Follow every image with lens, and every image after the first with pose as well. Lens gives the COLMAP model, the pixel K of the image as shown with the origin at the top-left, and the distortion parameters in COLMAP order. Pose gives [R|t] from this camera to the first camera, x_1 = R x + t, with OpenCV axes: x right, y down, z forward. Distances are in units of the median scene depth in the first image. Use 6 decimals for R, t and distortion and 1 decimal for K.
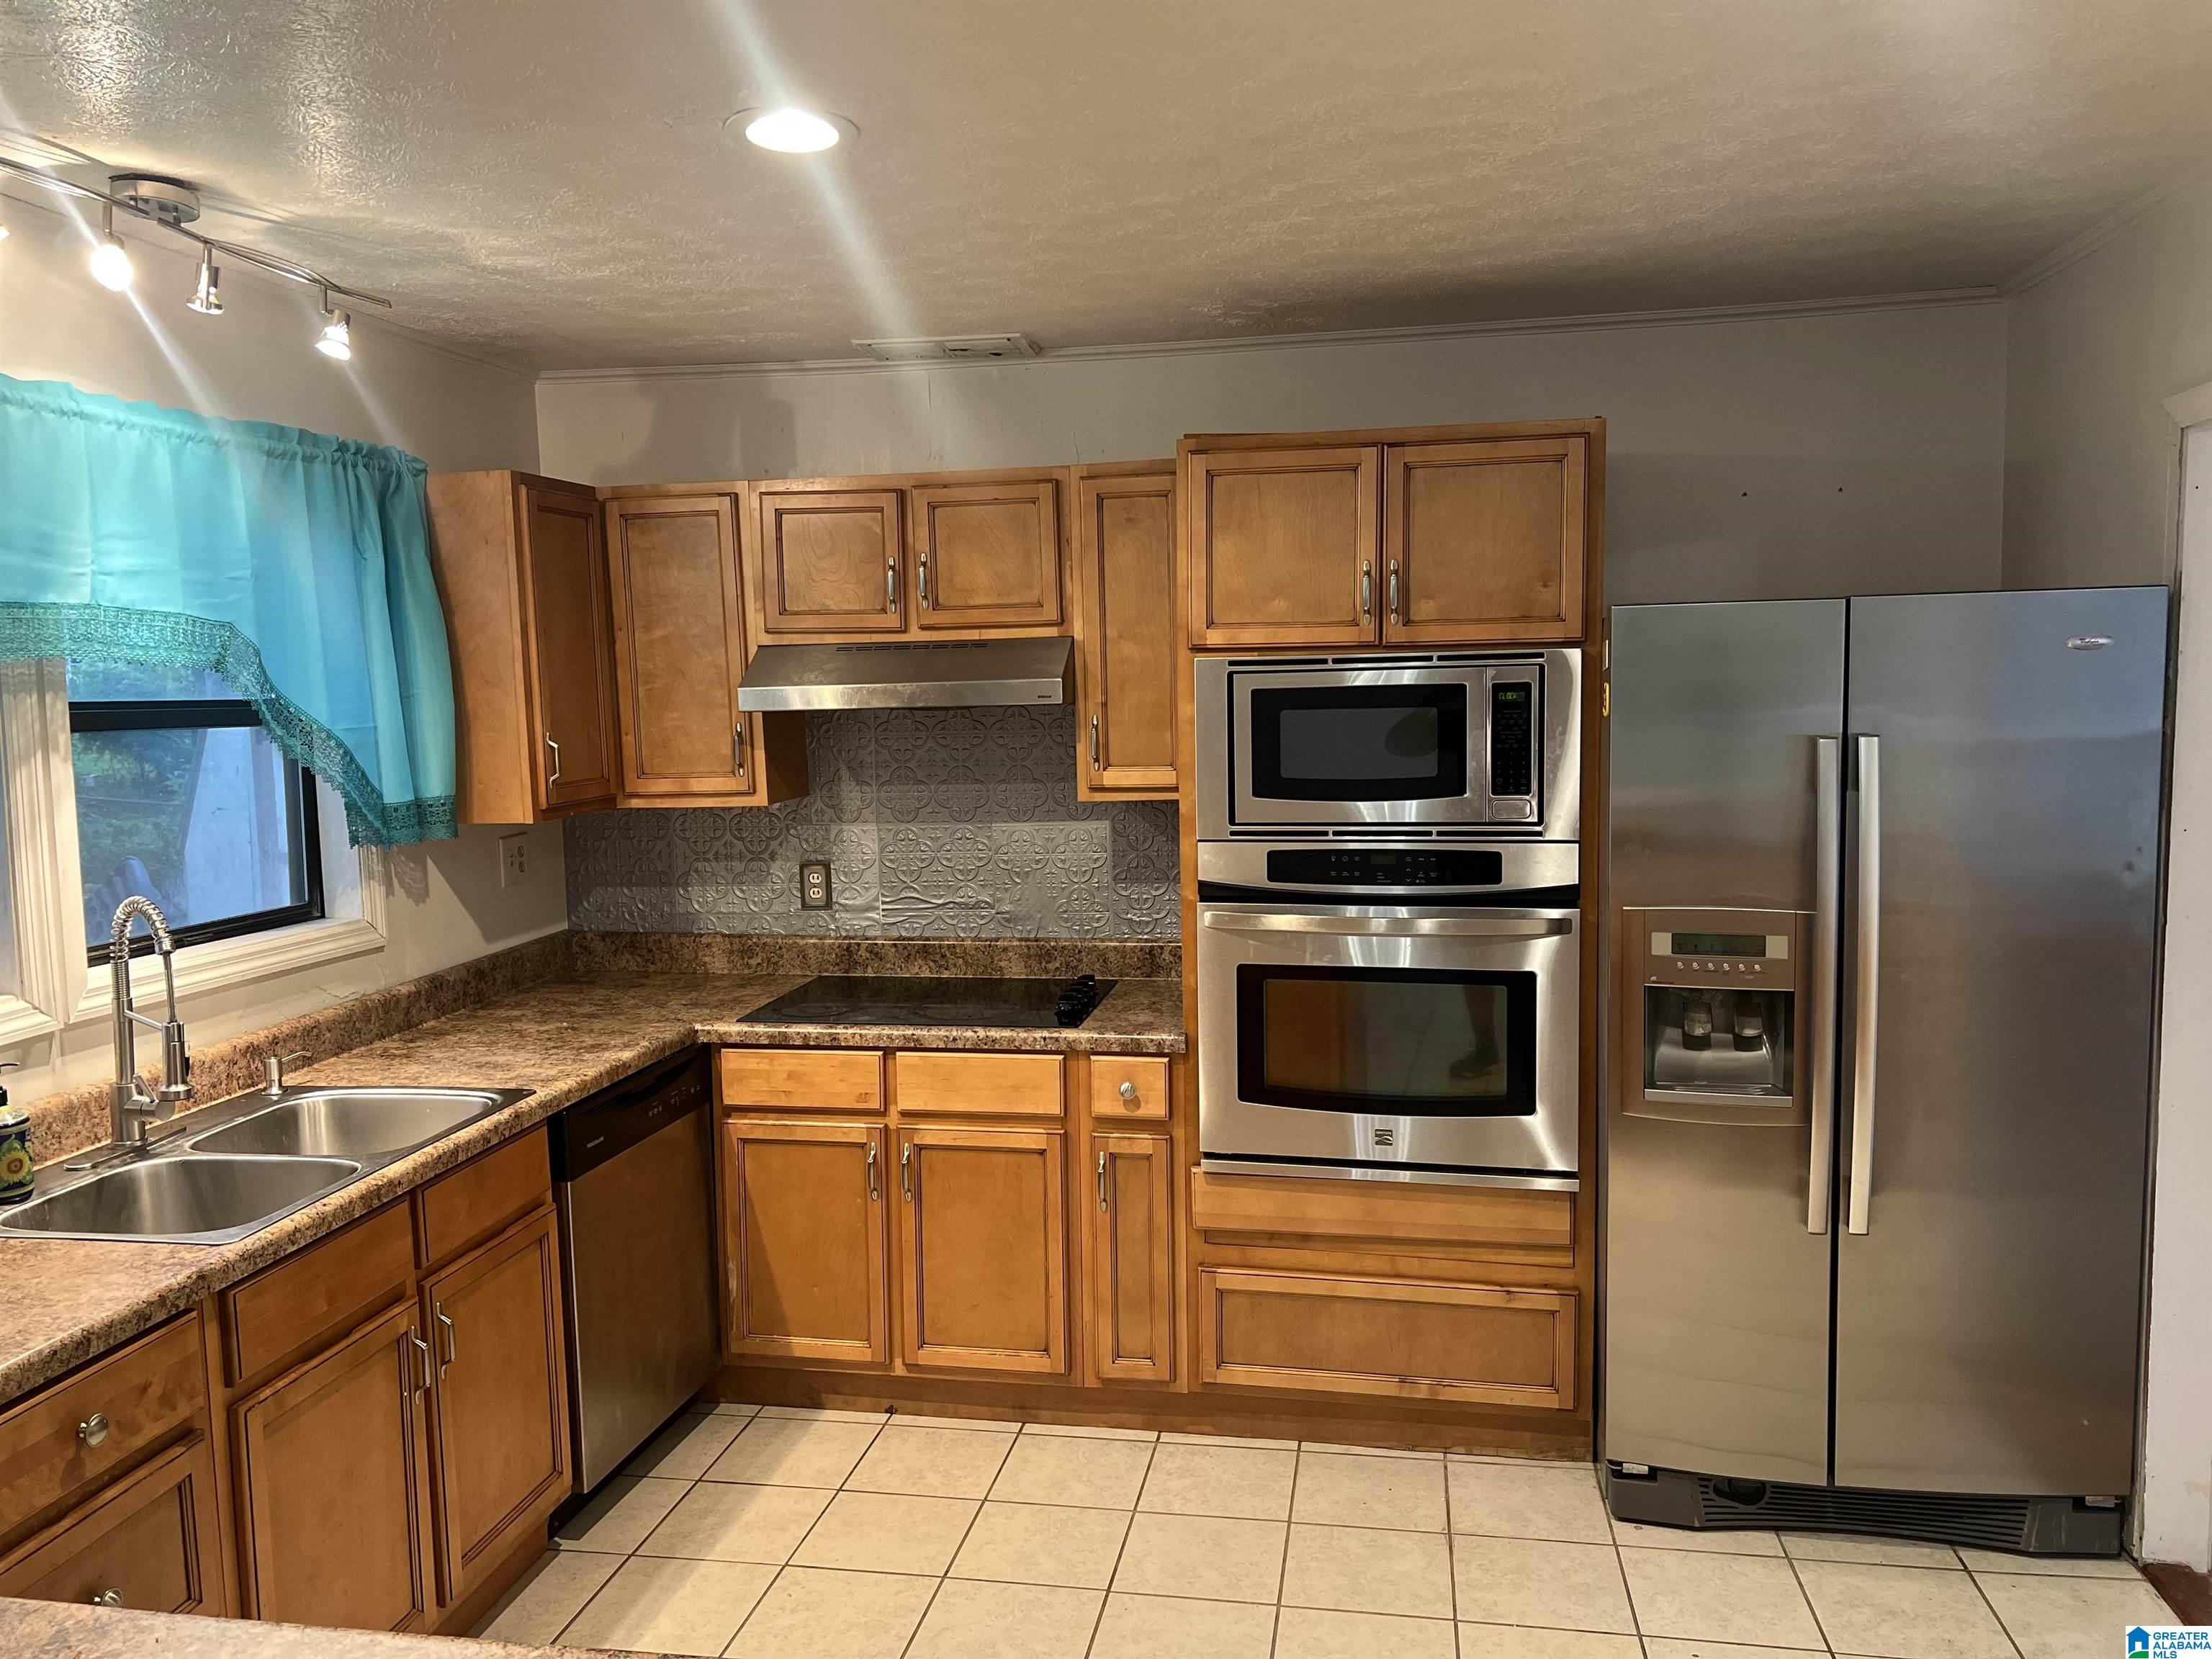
lens RADIAL K [[1658.6, 0, 1111.7], [0, 1658.6, 837.0], [0, 0, 1]] dist [0.062401, -0.071414]
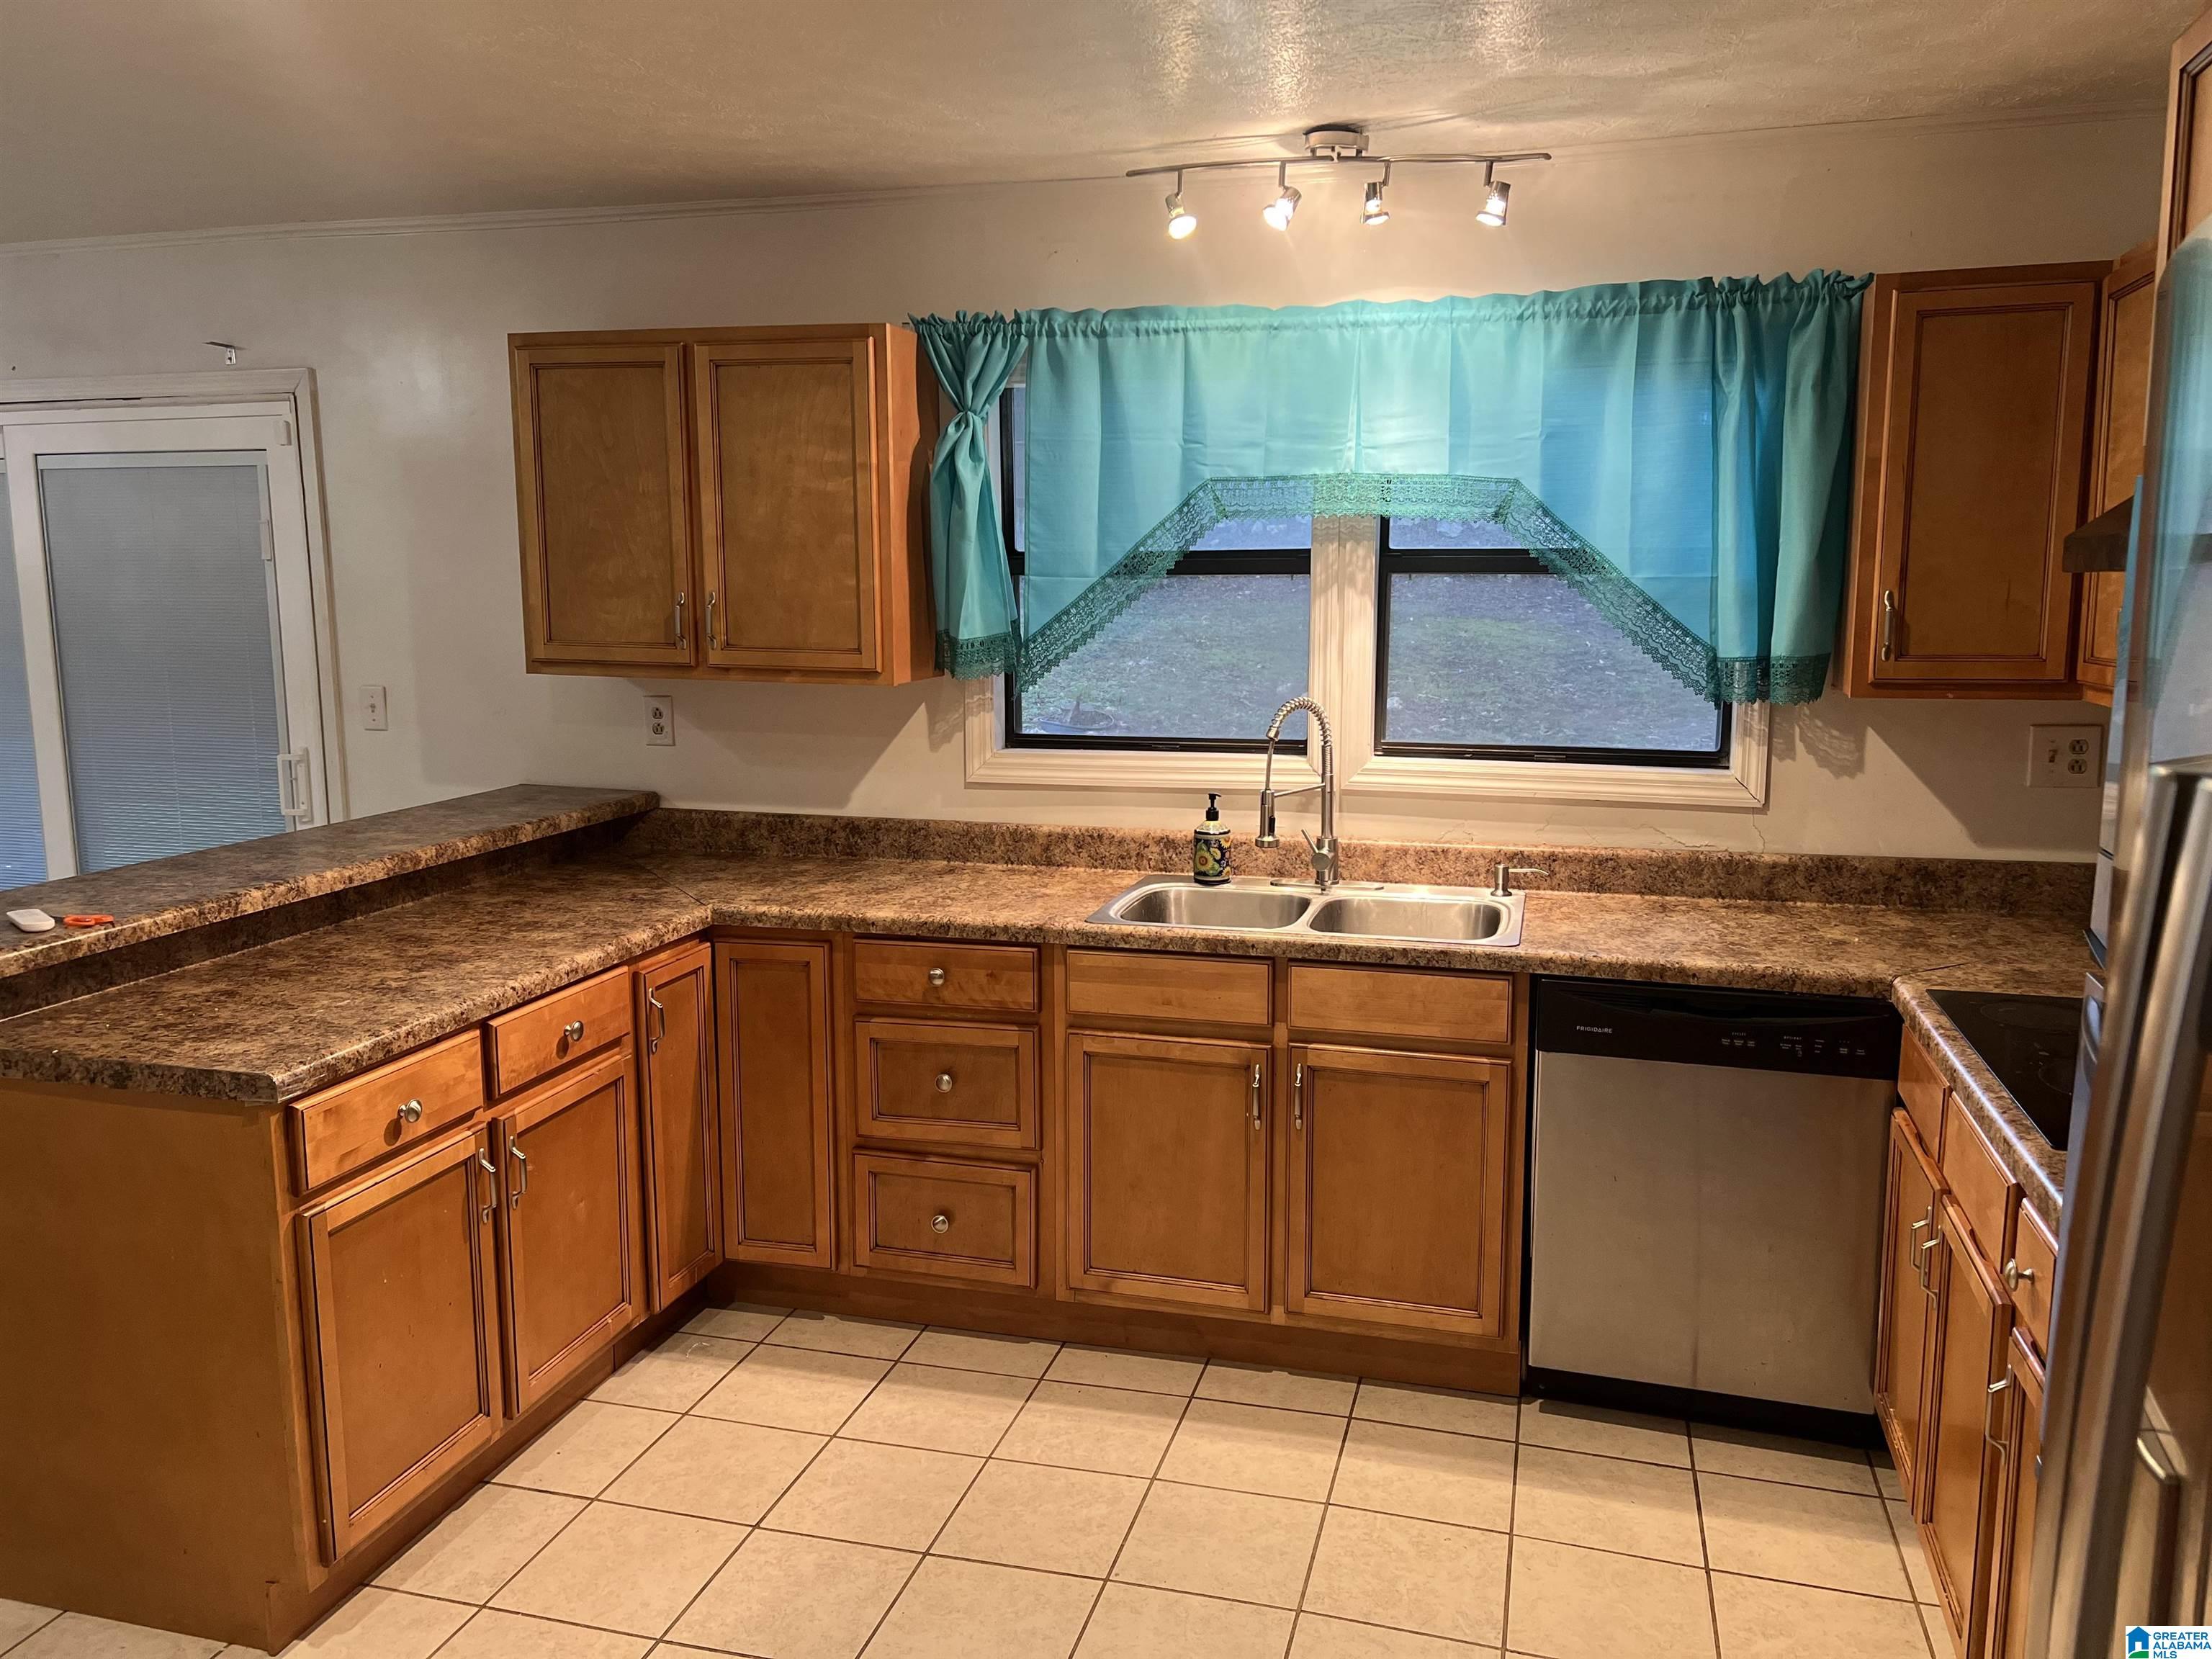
lens RADIAL K [[1658.6, 0, 1072.8], [0, 1658.6, 826.4], [0, 0, 1]] dist [0.062401, -0.071414]
pose [[-0.105003, 0.172927, -0.979321, 0.601367], [-0.091468, 0.978912, 0.182662, -0.070387], [0.990257, 0.108756, -0.086971, 0.759551]]
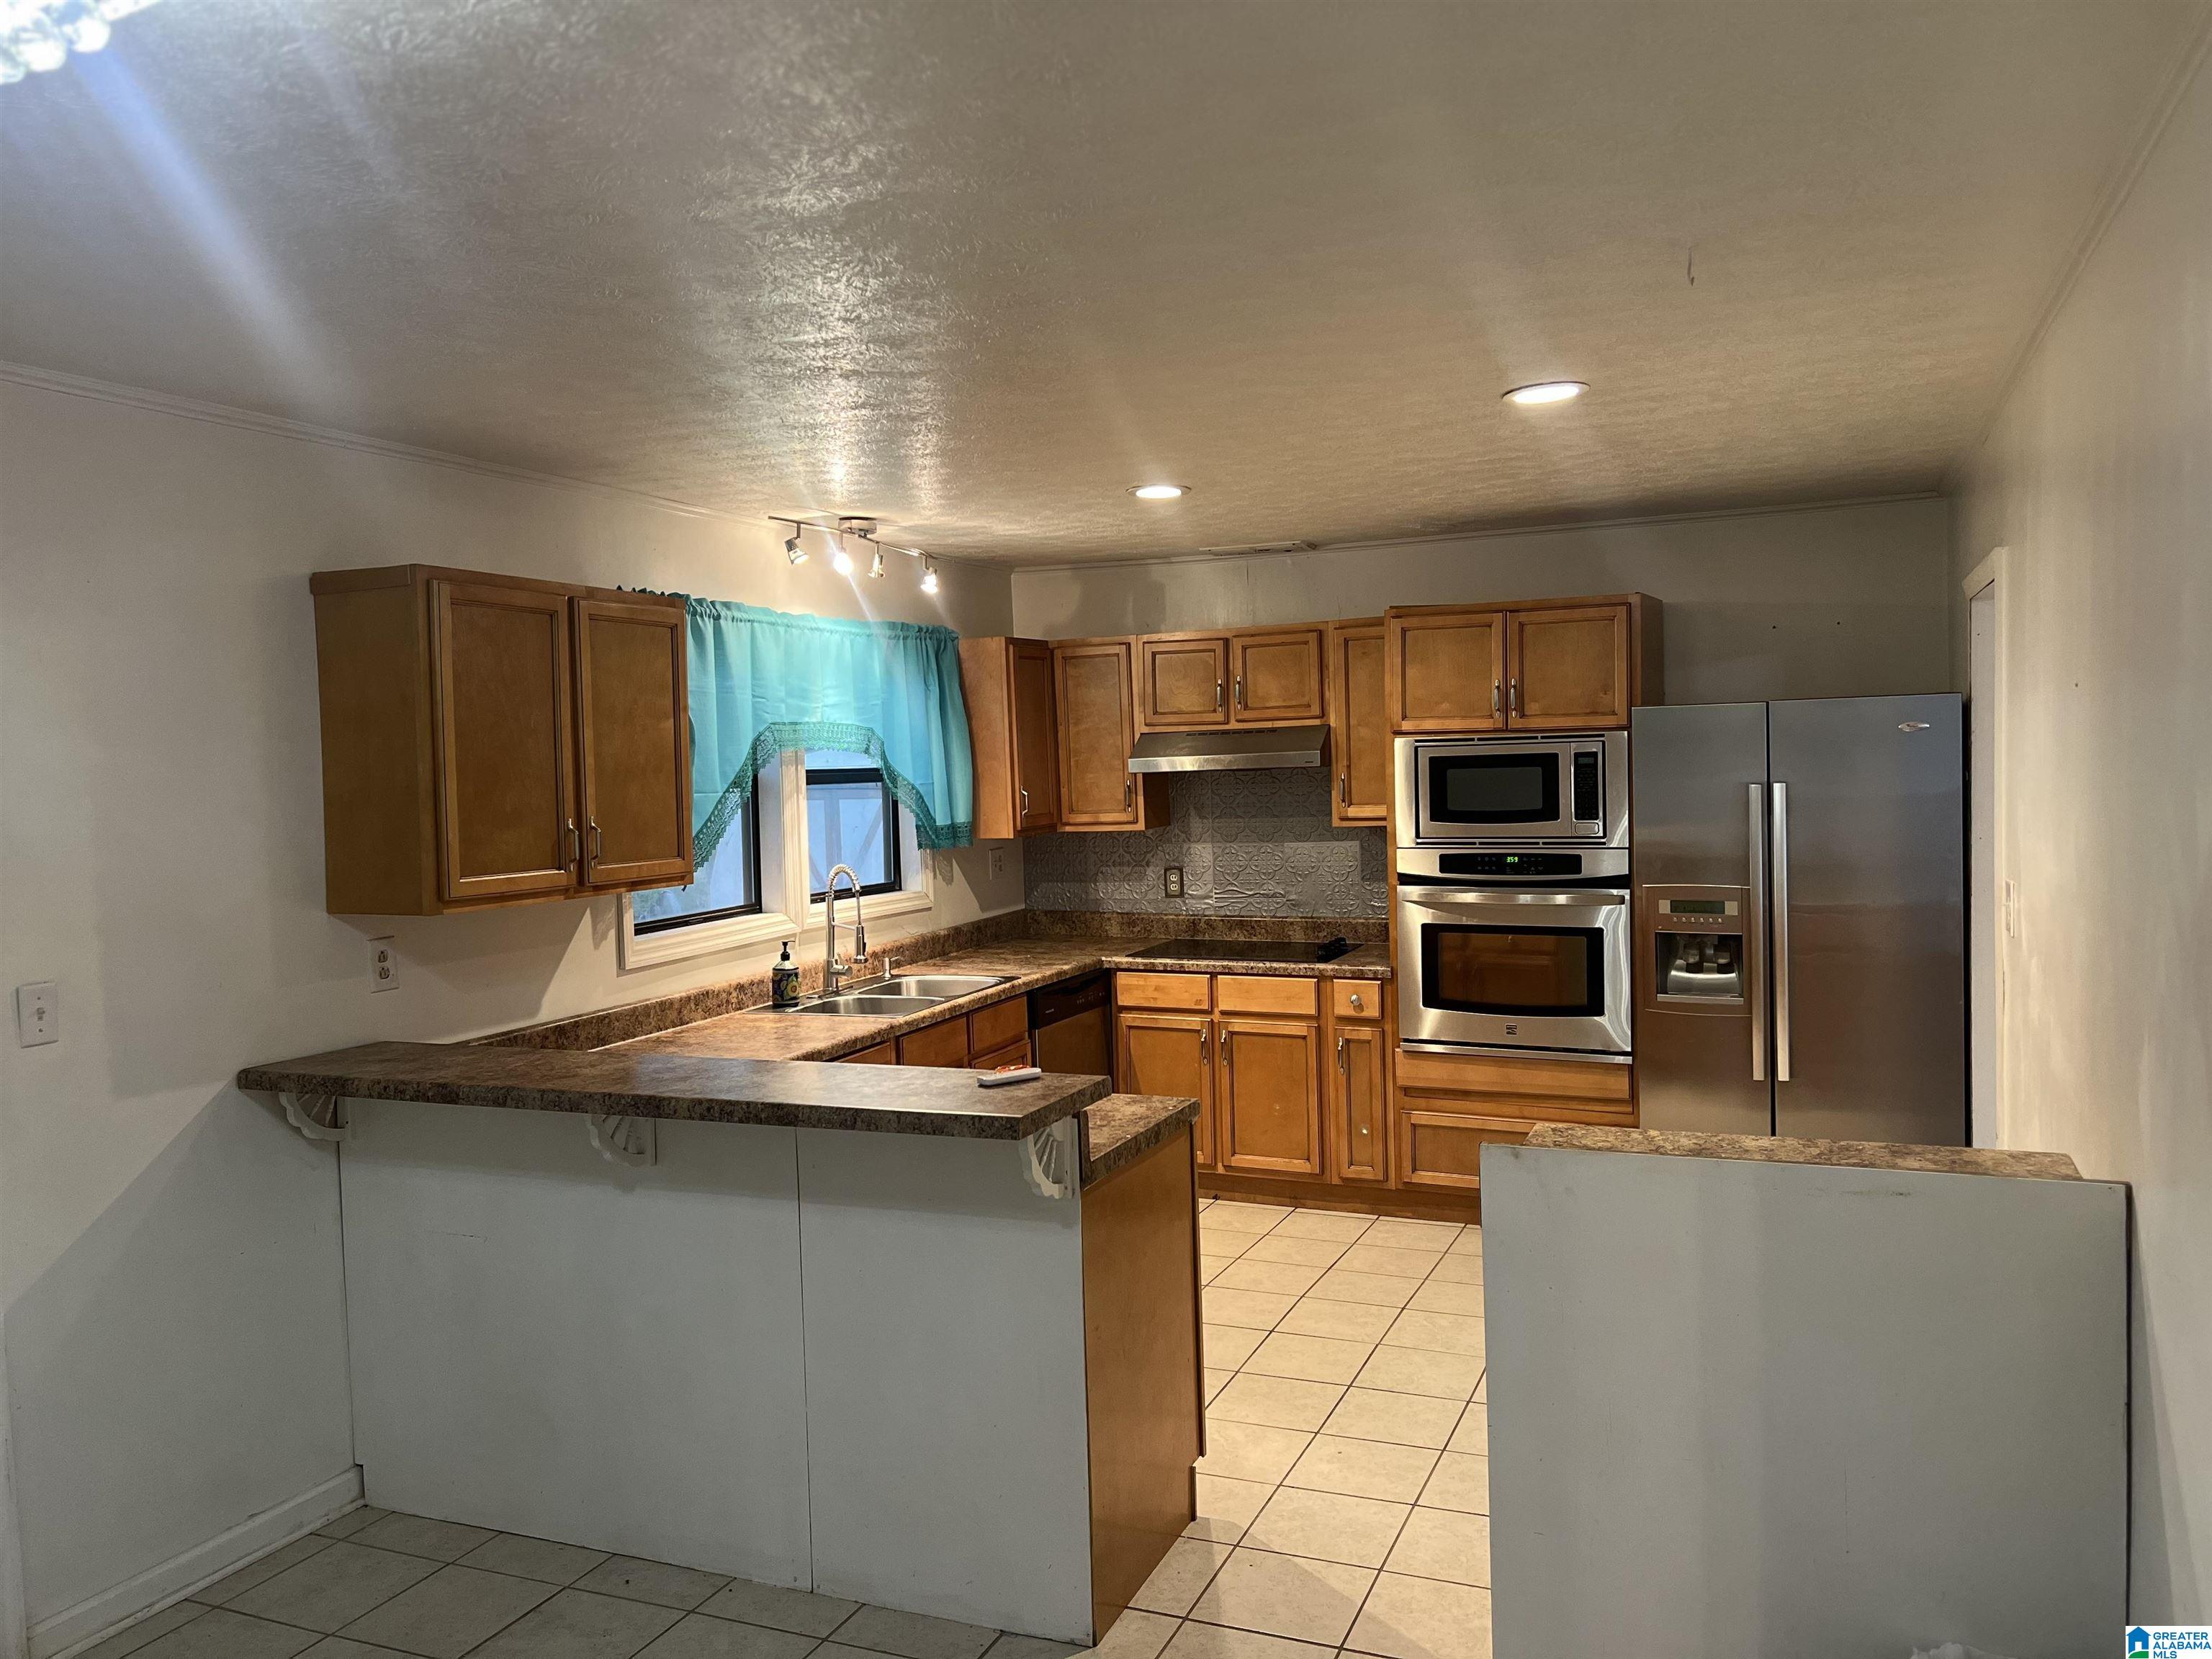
lens RADIAL K [[1658.6, 0, 1108.9], [0, 1658.6, 842.3], [0, 0, 1]] dist [0.062401, -0.071414]
pose [[0.973830, 0.003741, -0.227248, 0.154868], [-0.011587, 0.999382, -0.033200, 0.057376], [0.226983, 0.034964, 0.973271, -0.712202]]
